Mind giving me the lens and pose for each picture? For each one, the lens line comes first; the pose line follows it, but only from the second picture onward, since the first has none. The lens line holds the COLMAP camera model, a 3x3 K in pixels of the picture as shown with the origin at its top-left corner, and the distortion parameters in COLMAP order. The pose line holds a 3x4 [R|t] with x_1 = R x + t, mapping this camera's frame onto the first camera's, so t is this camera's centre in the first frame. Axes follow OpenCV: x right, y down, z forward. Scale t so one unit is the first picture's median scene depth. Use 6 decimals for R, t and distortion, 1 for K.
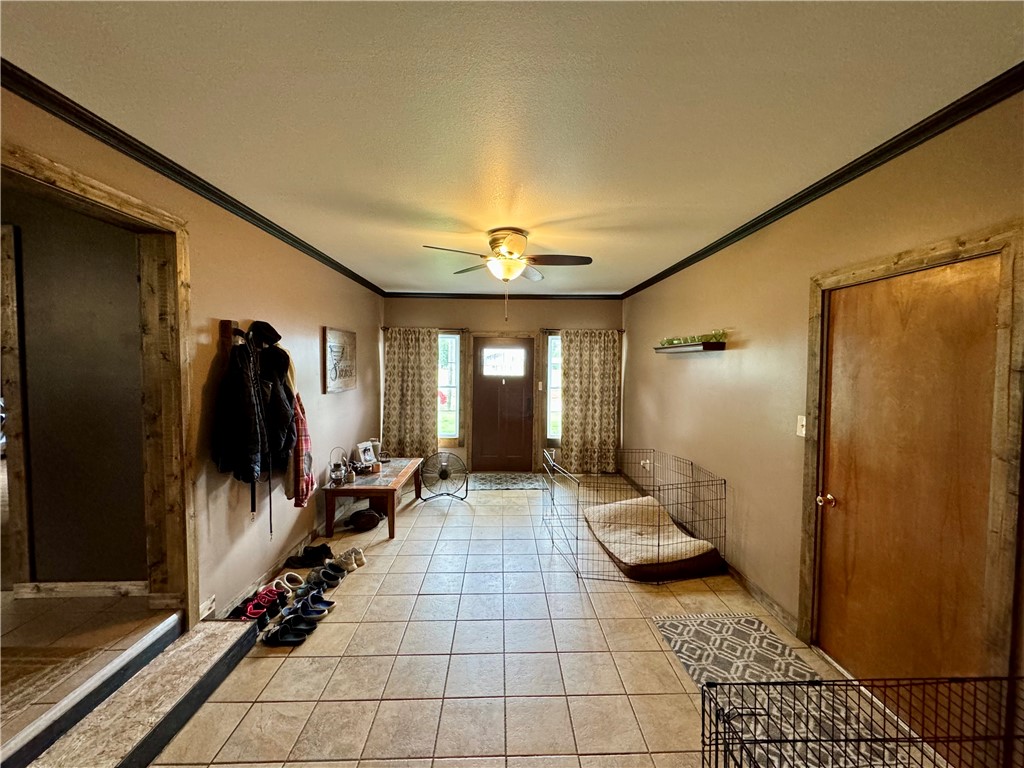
lens RADIAL K [[411.1, 0, 512.7], [0, 411.1, 381.3], [0, 0, 1]] dist [-0.000986, -0.001135]
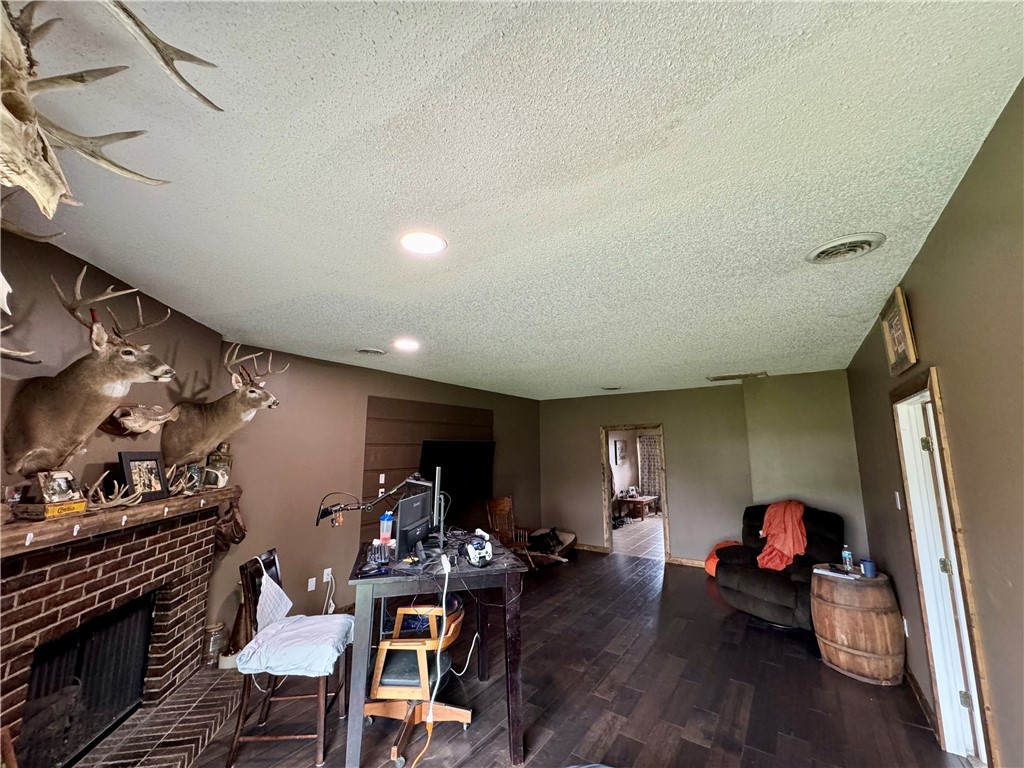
lens RADIAL K [[411.1, 0, 512.4], [0, 411.1, 384.9], [0, 0, 1]] dist [-0.000986, -0.001135]
pose [[0.806429, -0.098319, -0.583100, 0.545200], [-0.021108, 0.980666, -0.194547, 0.046868], [0.590954, 0.169196, 0.788762, -1.431323]]
